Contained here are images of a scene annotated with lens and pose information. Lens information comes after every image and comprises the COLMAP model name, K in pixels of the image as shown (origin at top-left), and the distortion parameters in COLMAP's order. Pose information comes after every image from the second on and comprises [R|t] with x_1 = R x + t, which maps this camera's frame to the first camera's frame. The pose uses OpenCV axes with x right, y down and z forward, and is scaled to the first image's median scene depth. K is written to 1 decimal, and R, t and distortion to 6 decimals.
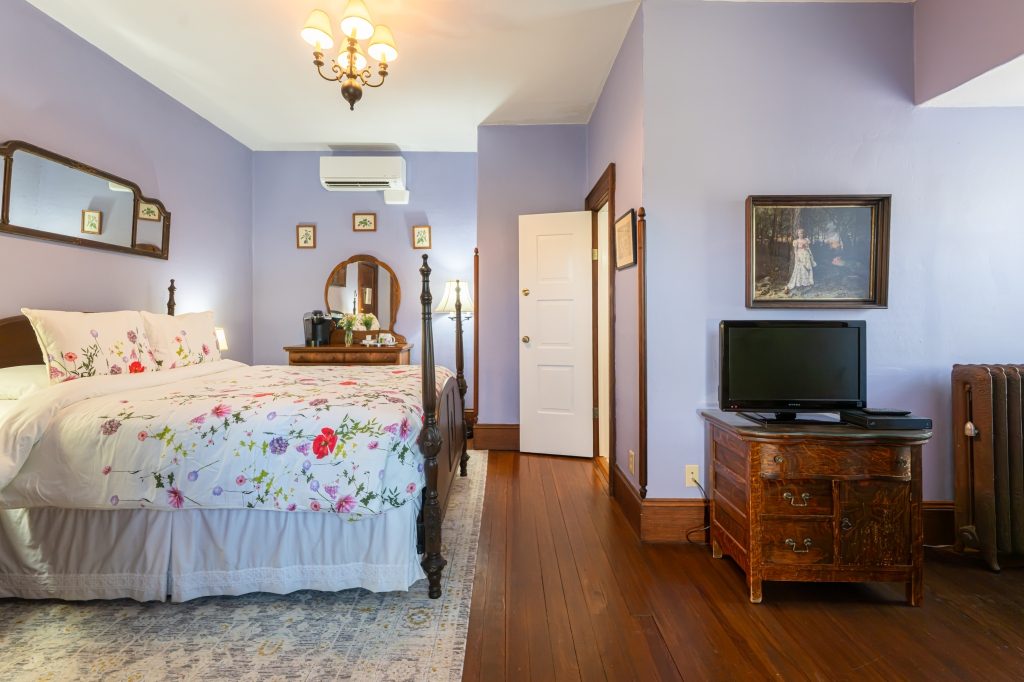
lens RADIAL K [[457.4, 0, 496.3], [0, 457.4, 309.4], [0, 0, 1]] dist [0.004047, 0.001175]
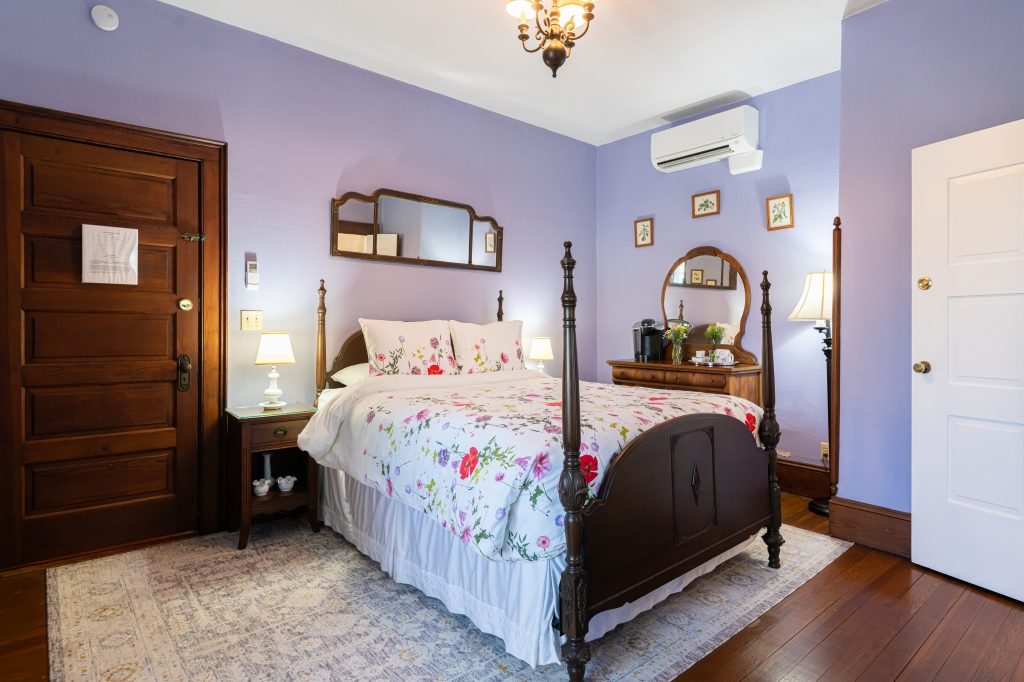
lens RADIAL K [[552.5, 0, 512.0], [0, 552.5, 327.5], [0, 0, 1]] dist [-0.003992, 0.000777]
pose [[0.655017, 0.003270, -0.755607, 0.480094], [0.007212, 0.999918, 0.010580, 0.011669], [0.755580, -0.012380, 0.654940, 0.335589]]
